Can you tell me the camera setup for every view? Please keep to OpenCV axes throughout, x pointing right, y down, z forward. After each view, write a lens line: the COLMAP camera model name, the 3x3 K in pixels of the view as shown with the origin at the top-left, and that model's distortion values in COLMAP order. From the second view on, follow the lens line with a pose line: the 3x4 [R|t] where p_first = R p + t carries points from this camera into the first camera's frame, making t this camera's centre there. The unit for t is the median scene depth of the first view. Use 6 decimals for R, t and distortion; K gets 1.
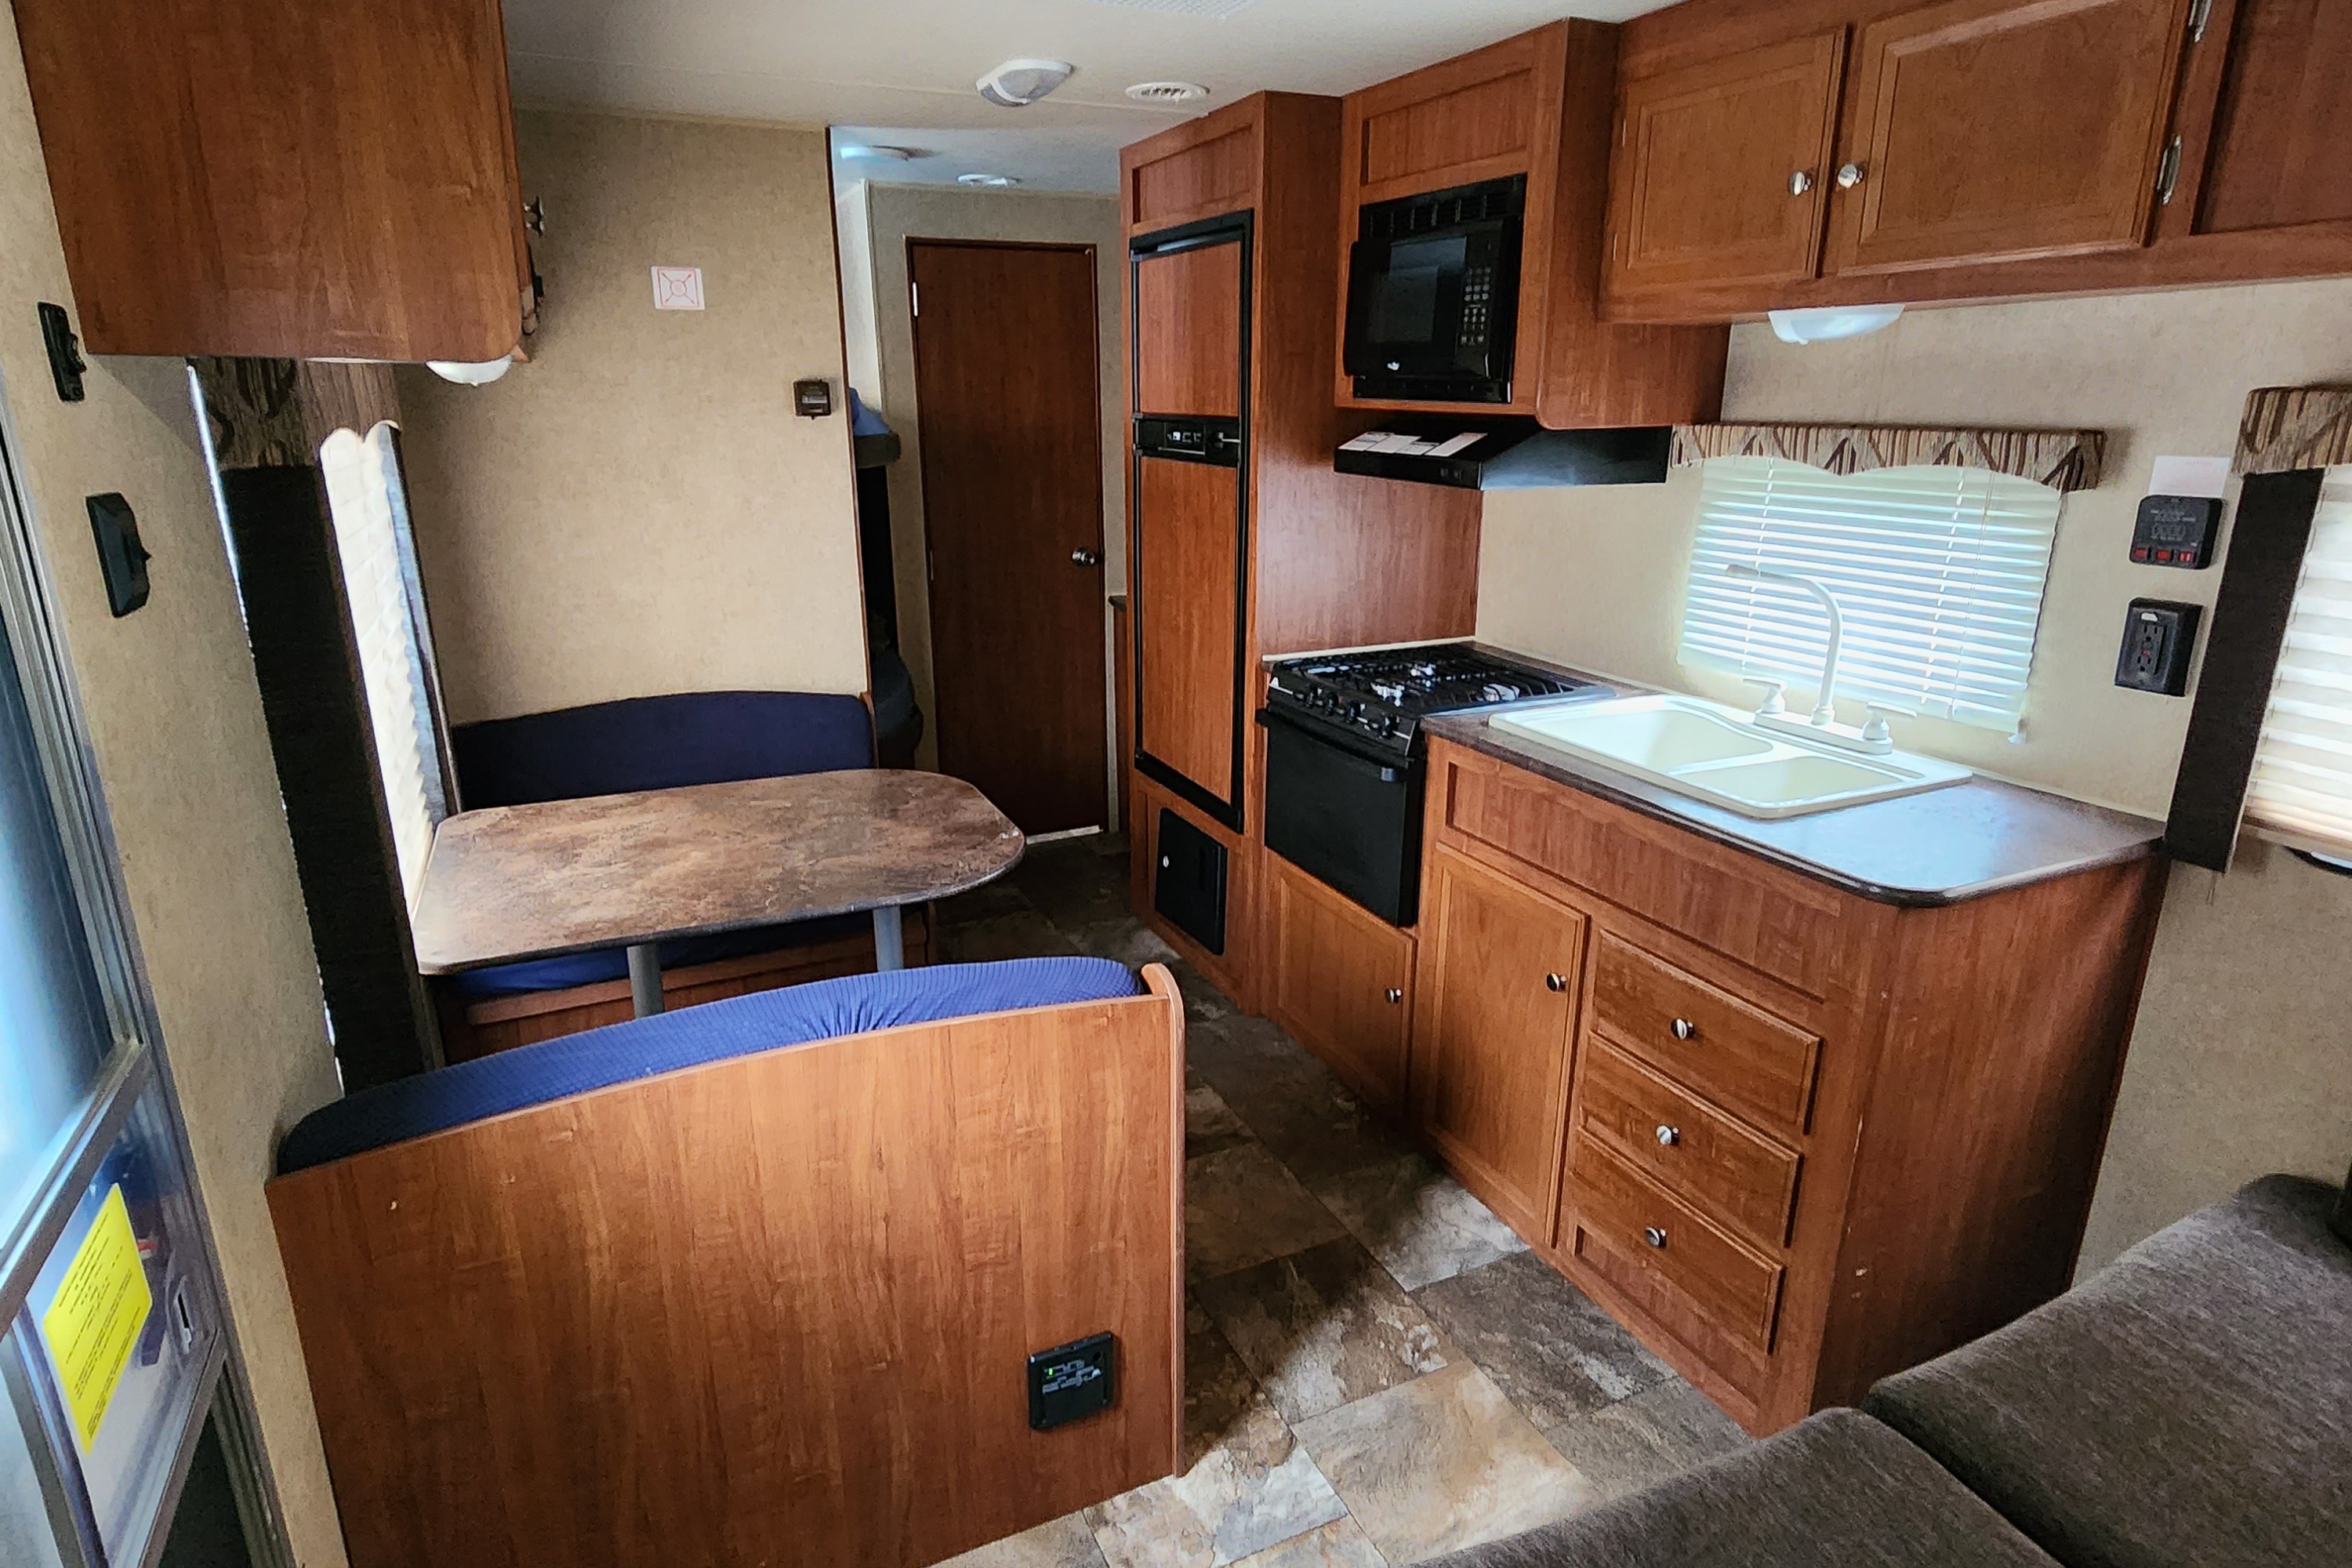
lens RADIAL K [[1278.5, 0, 1173.7], [0, 1278.5, 782.7], [0, 0, 1]] dist [0.001770, -0.001719]
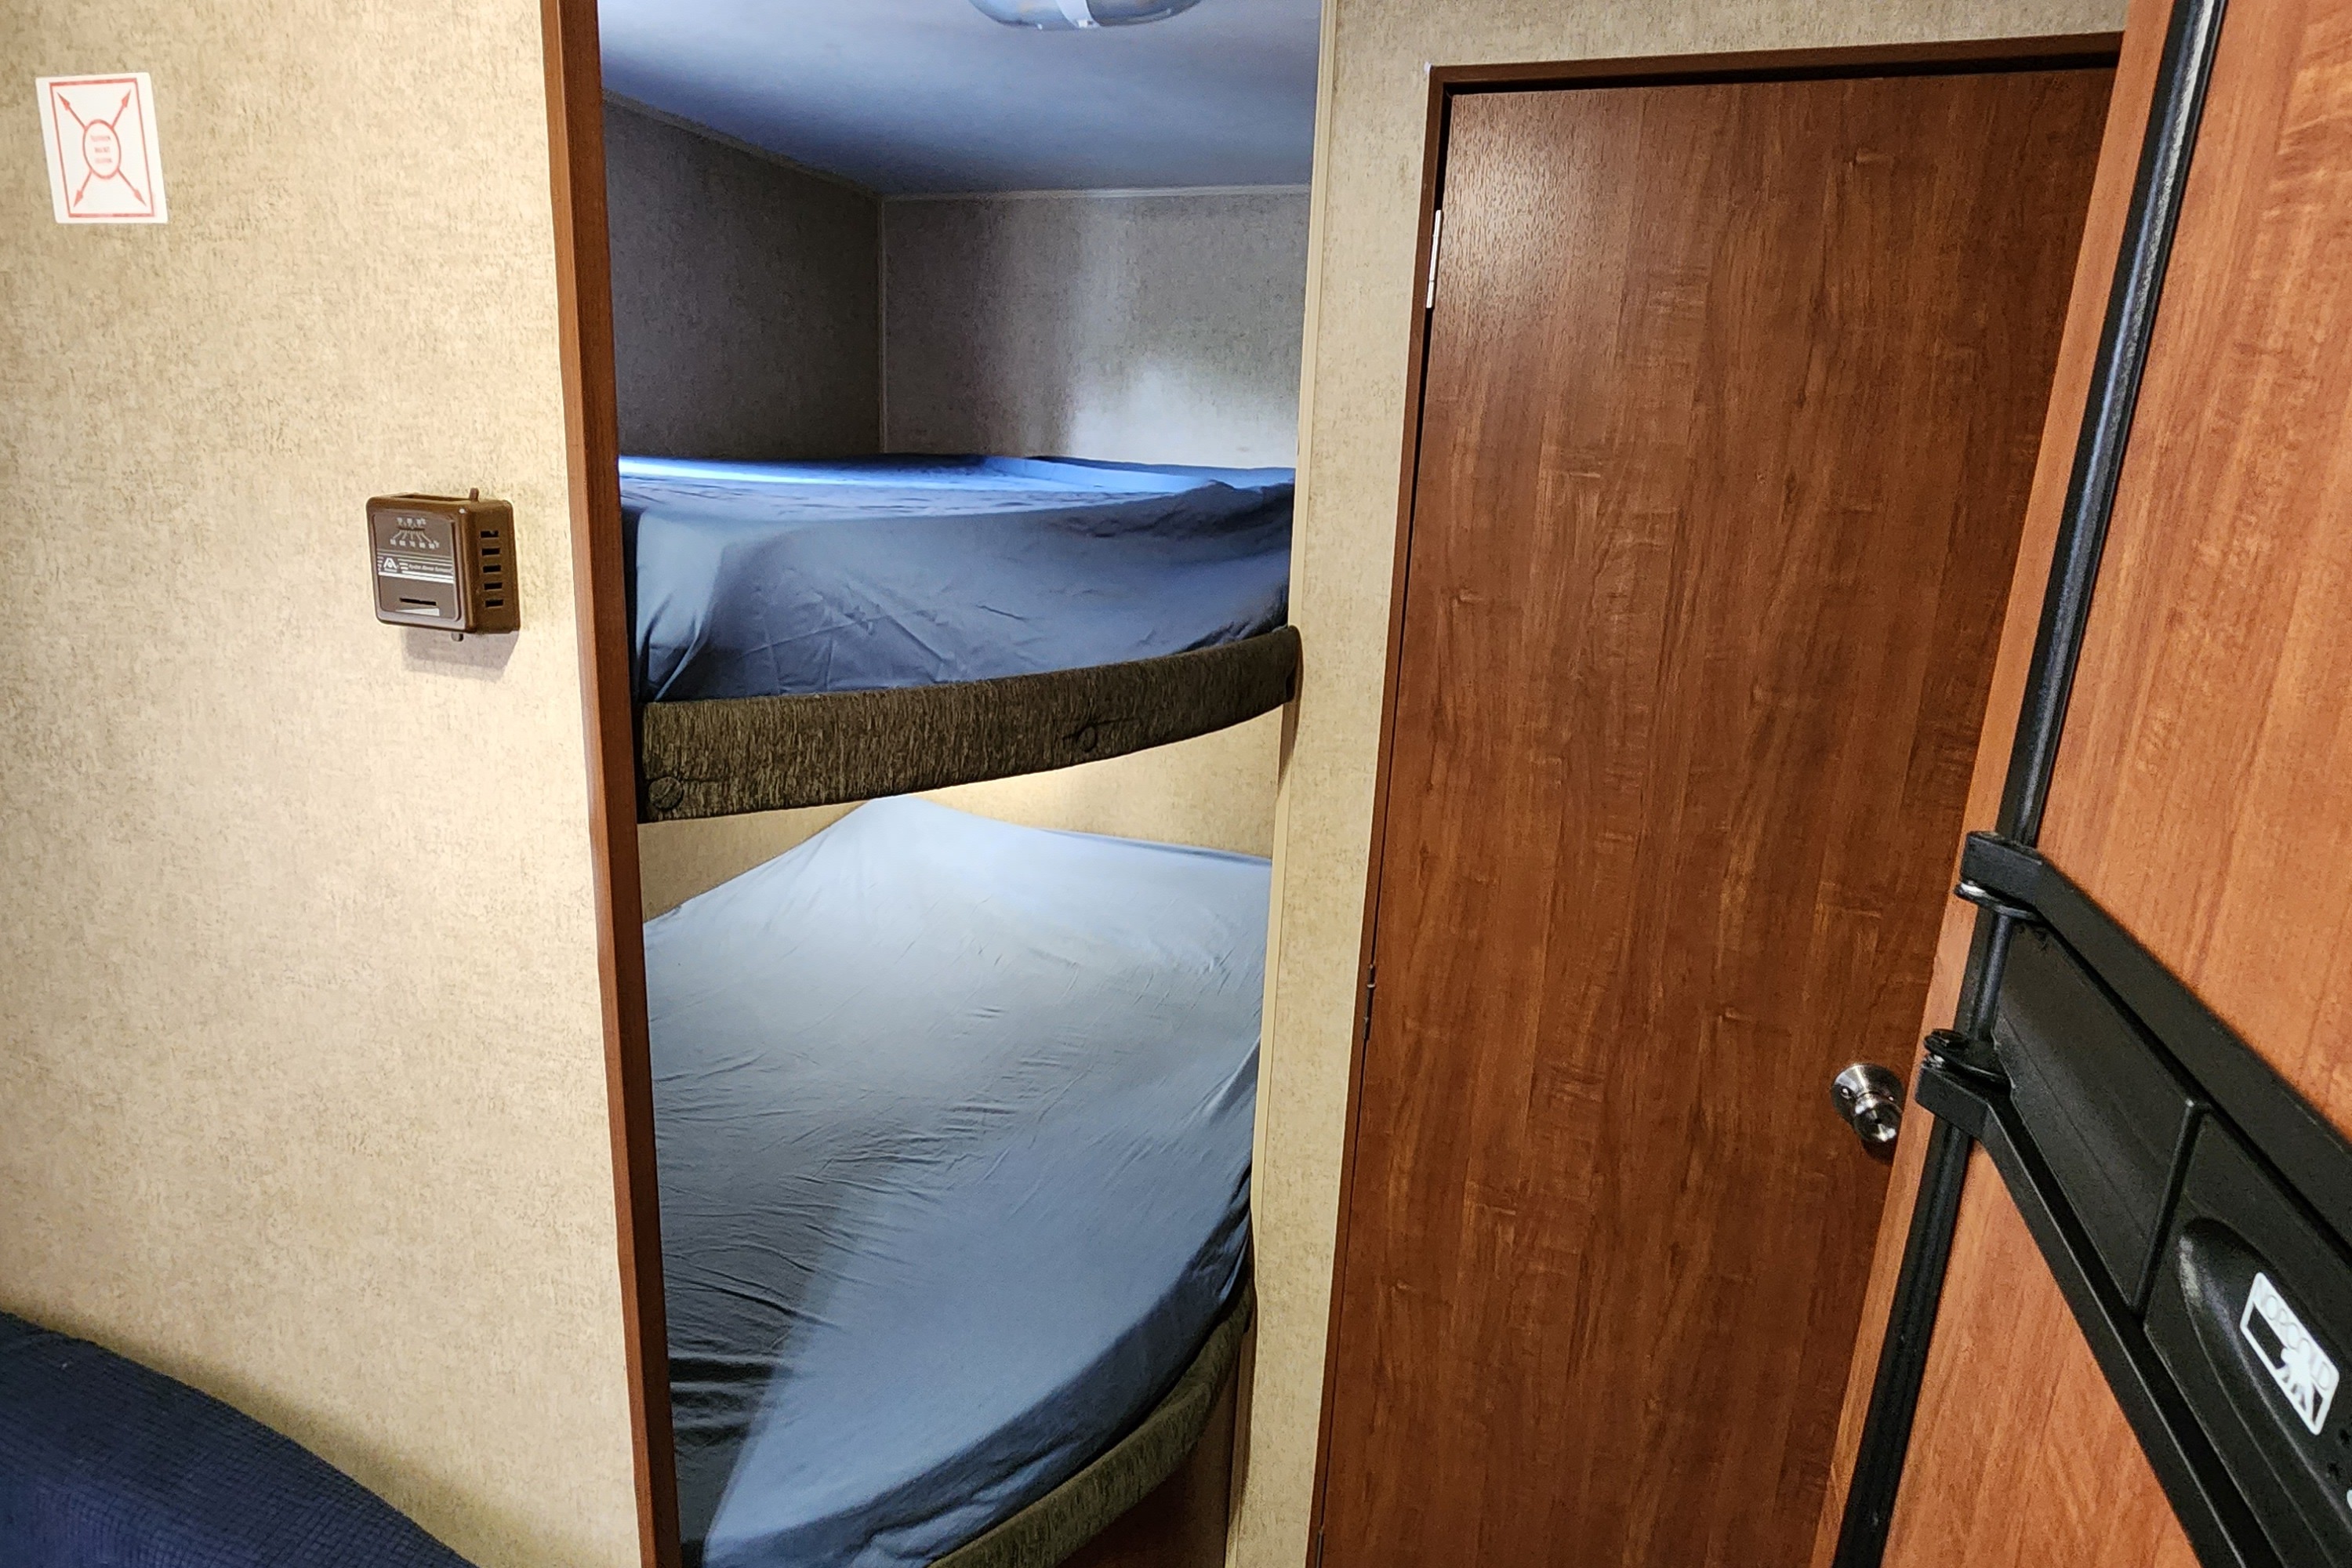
lens RADIAL K [[1278.5, 0, 1177.8], [0, 1278.5, 773.4], [0, 0, 1]] dist [0.001770, -0.001719]
pose [[0.713284, 0.207163, -0.669559, -0.000737], [-0.252202, 0.967191, 0.030580, -0.320886], [0.653927, 0.147051, 0.742129, 0.963594]]
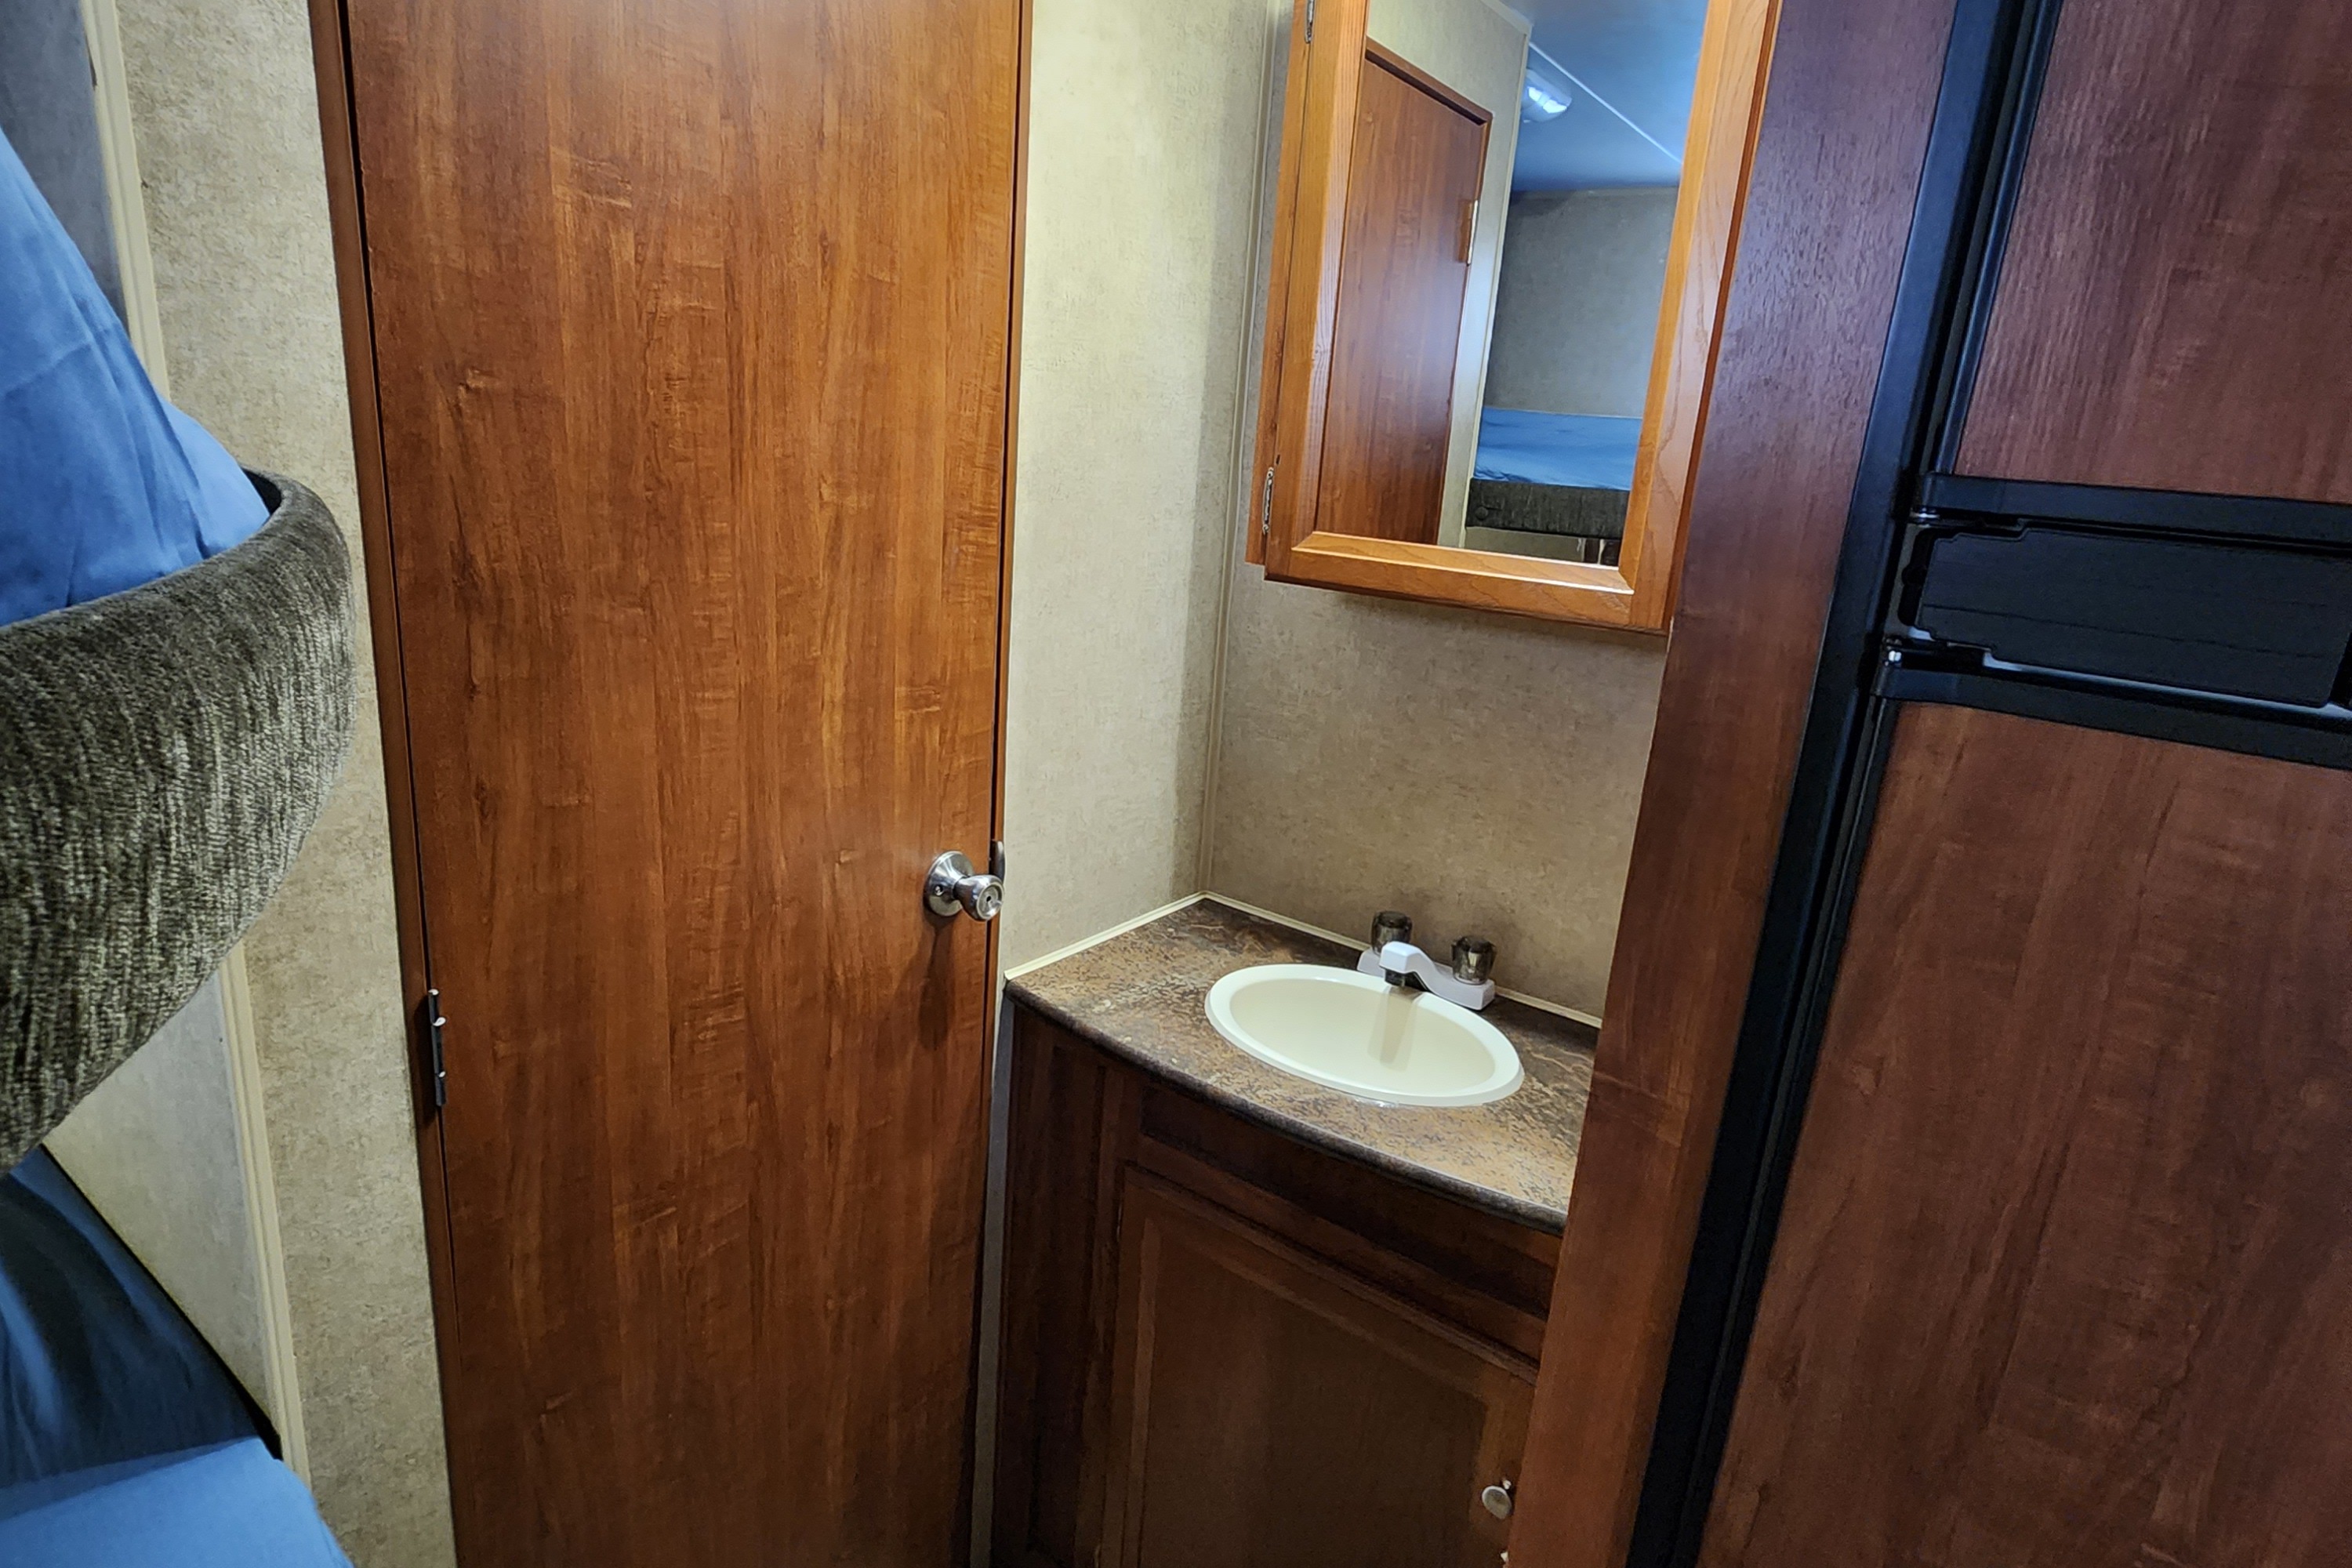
lens RADIAL K [[1278.5, 0, 1176.2], [0, 1278.5, 774.8], [0, 0, 1]] dist [0.001770, -0.001719]
pose [[0.876983, -0.062316, 0.476464, -0.250088], [0.070854, 0.997487, 0.000045, -0.292576], [-0.475269, 0.033719, 0.879194, 1.028880]]
